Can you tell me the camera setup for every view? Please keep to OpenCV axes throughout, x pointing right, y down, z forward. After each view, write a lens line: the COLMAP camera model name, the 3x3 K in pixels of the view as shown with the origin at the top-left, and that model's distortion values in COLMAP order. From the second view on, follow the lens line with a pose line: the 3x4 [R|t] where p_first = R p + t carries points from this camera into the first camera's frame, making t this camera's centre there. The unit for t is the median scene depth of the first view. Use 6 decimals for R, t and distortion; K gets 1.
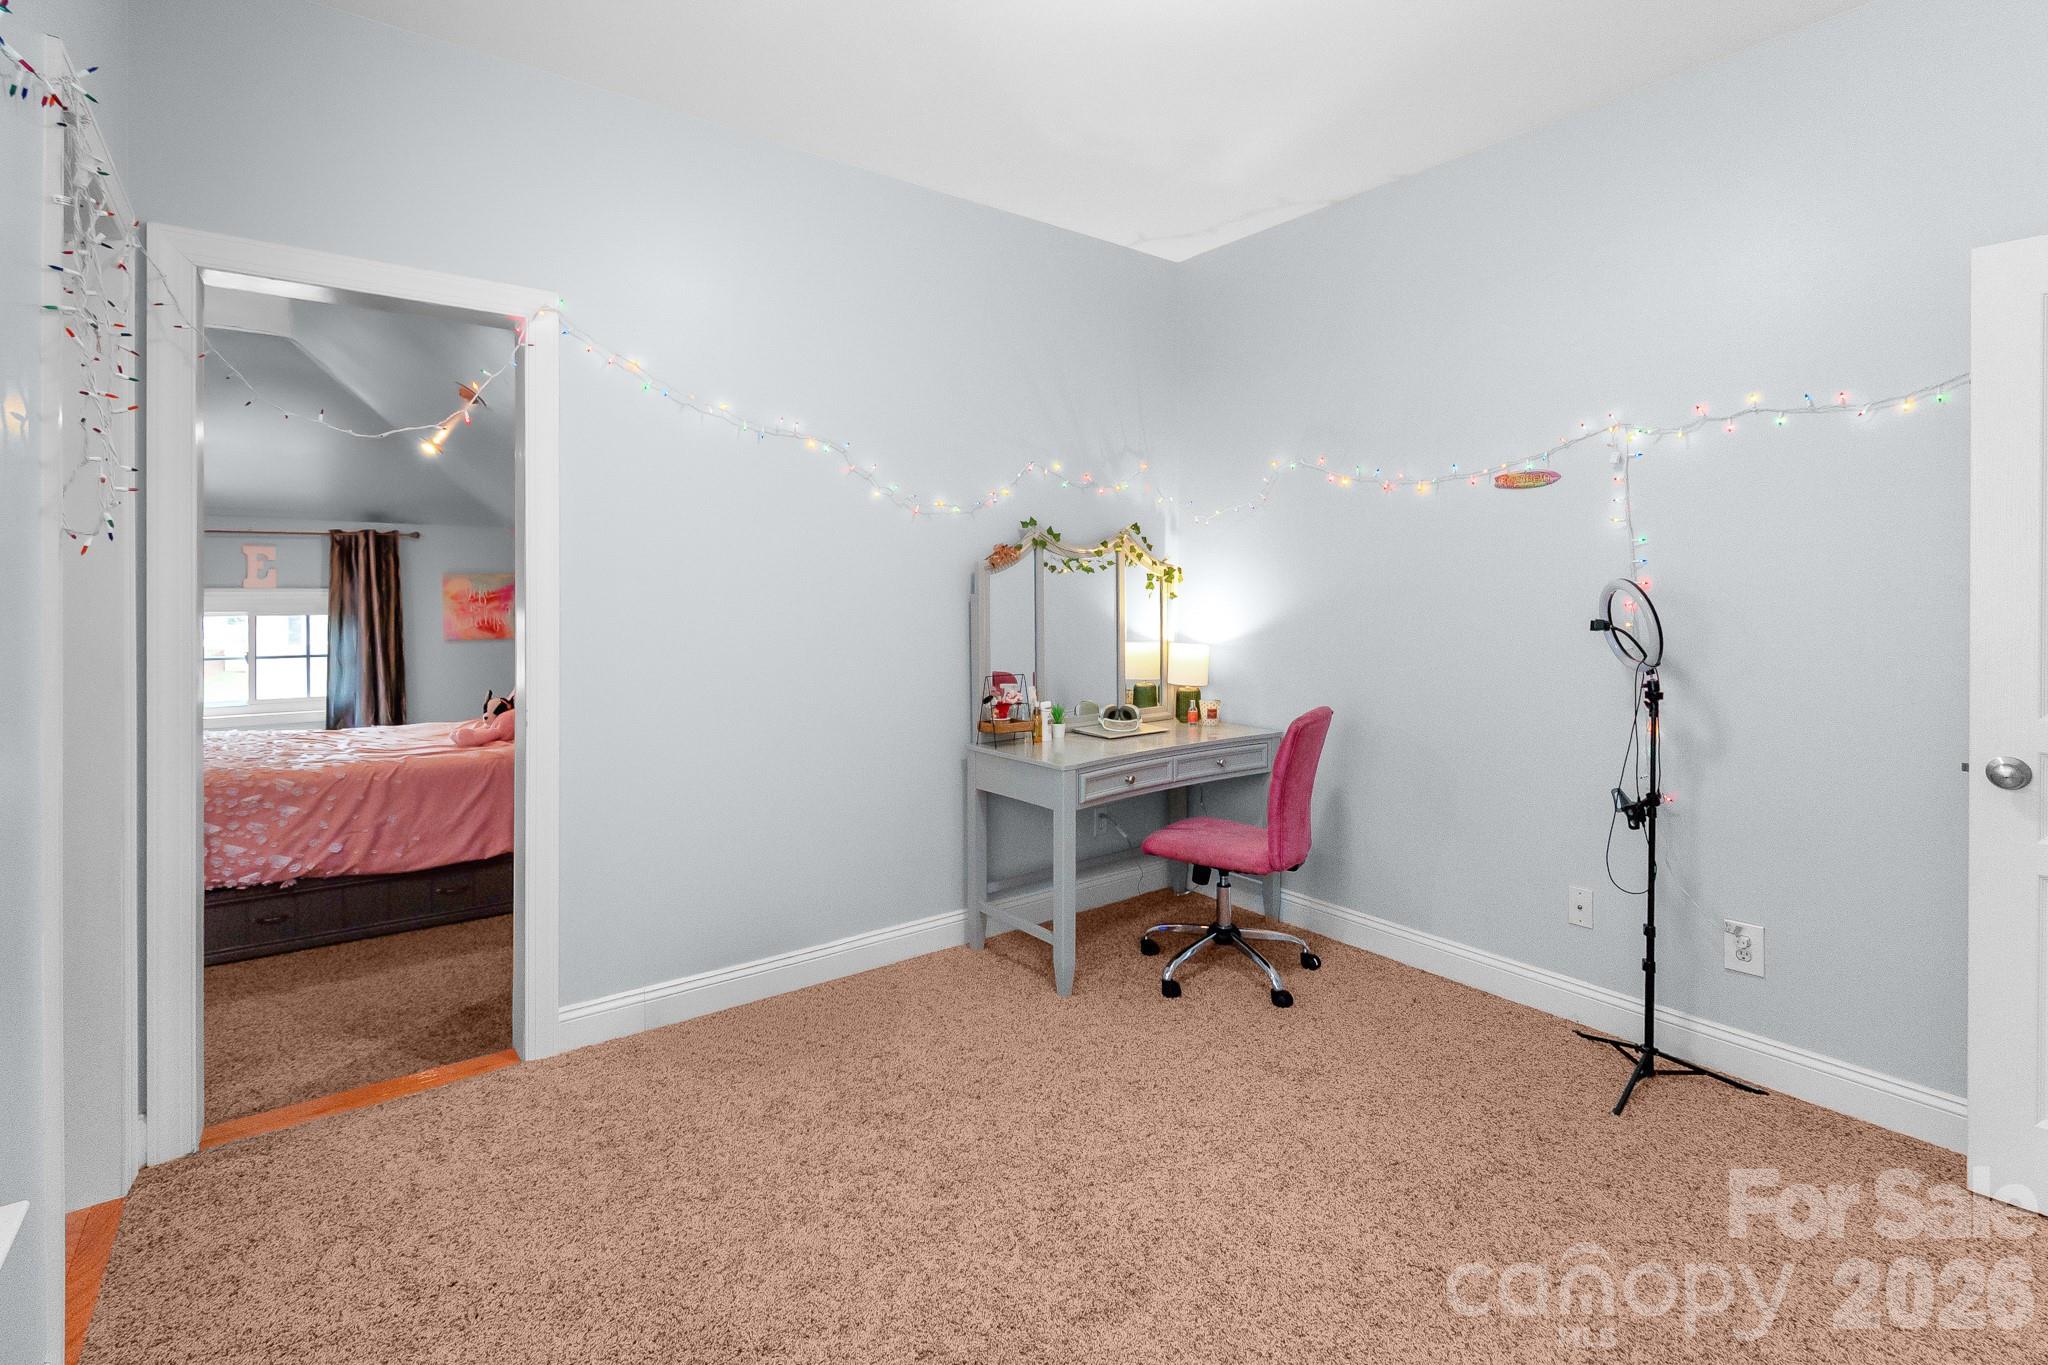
lens RADIAL K [[939.3, 0, 1041.9], [0, 939.3, 611.0], [0, 0, 1]] dist [0.002760, 0.000666]
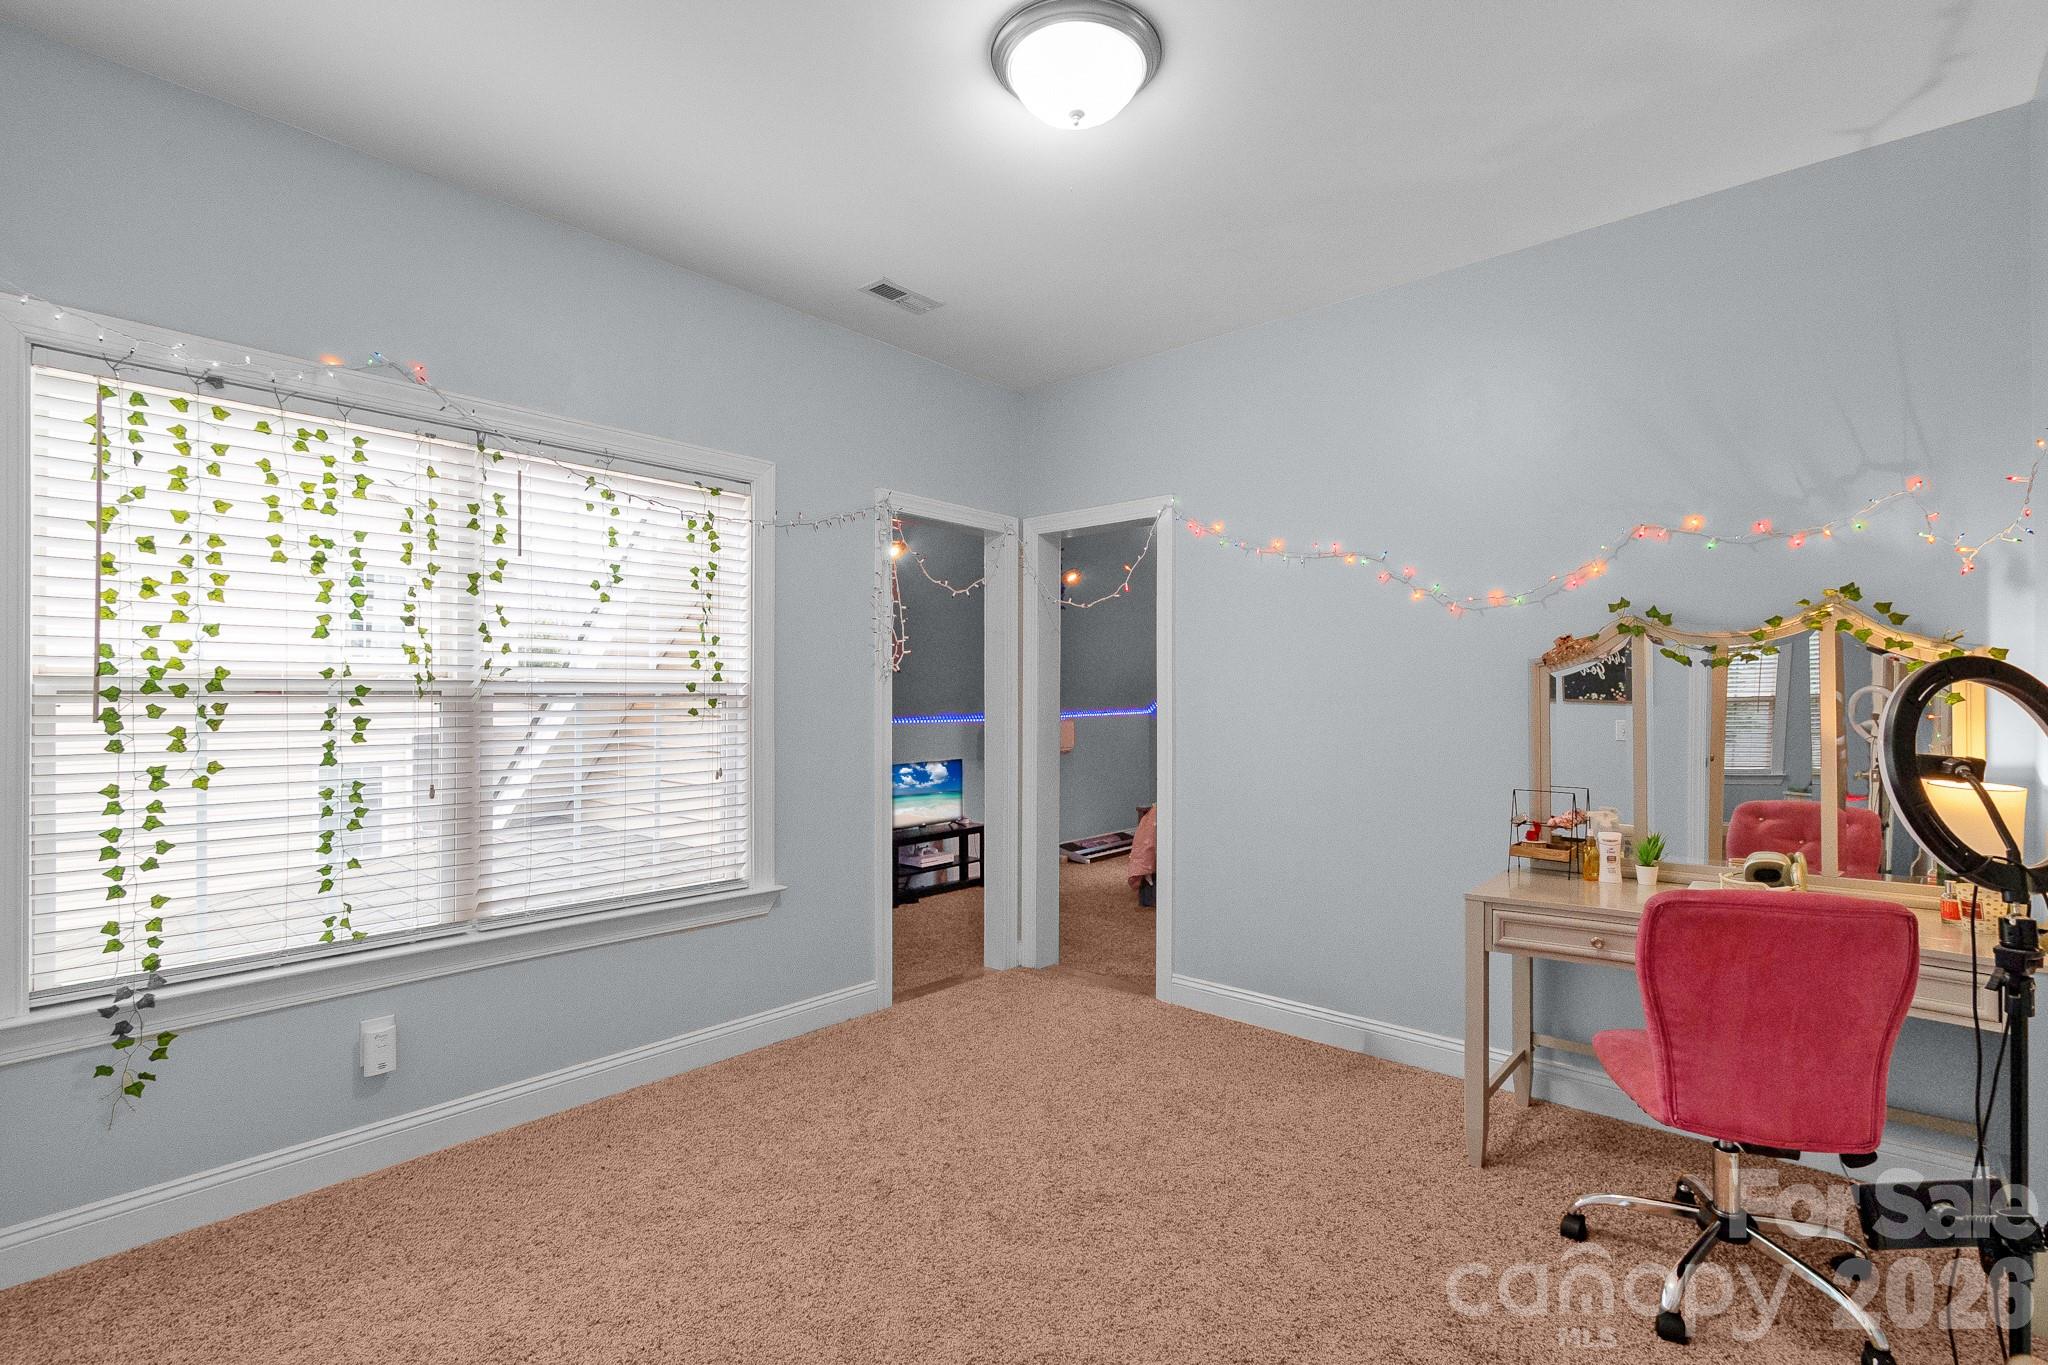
lens RADIAL K [[939.3, 0, 1012.9], [0, 939.3, 679.7], [0, 0, 1]] dist [0.002760, 0.000666]
pose [[0.188239, -0.012549, -0.982043, 0.603951], [-0.011609, 0.999820, -0.015001, -0.011853], [0.982055, 0.014225, 0.188060, 0.317445]]
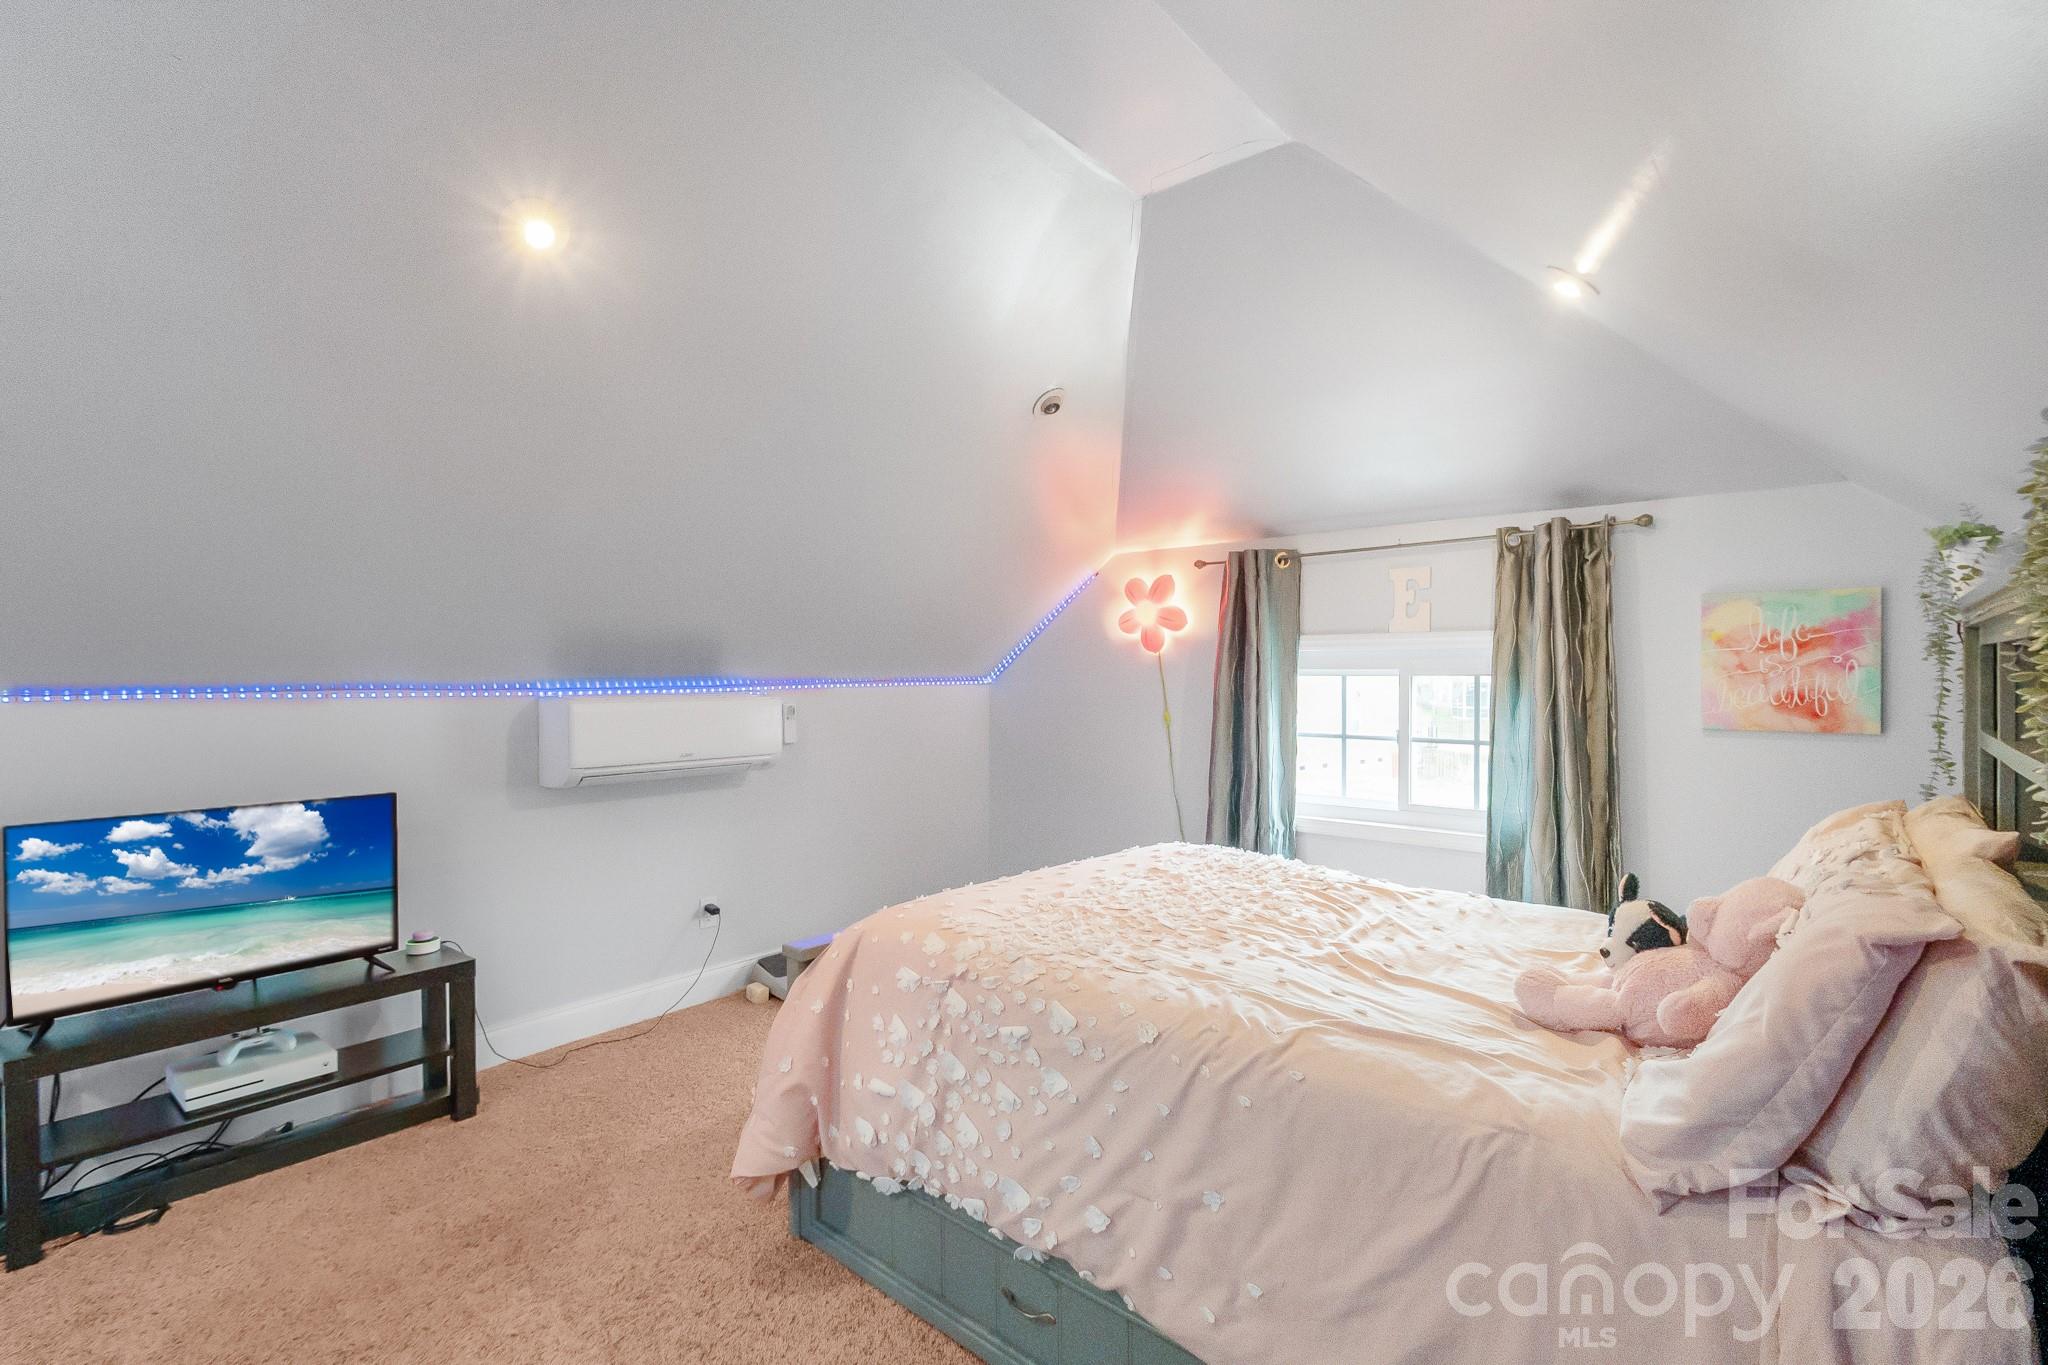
lens RADIAL K [[939.3, 0, 1040.4], [0, 939.3, 673.3], [0, 0, 1]] dist [0.002760, 0.000666]
pose [[0.206542, -0.002630, -0.978434, -0.340840], [-0.020708, 0.999761, -0.007059, 0.019040], [0.978218, 0.021719, 0.206439, 0.843428]]
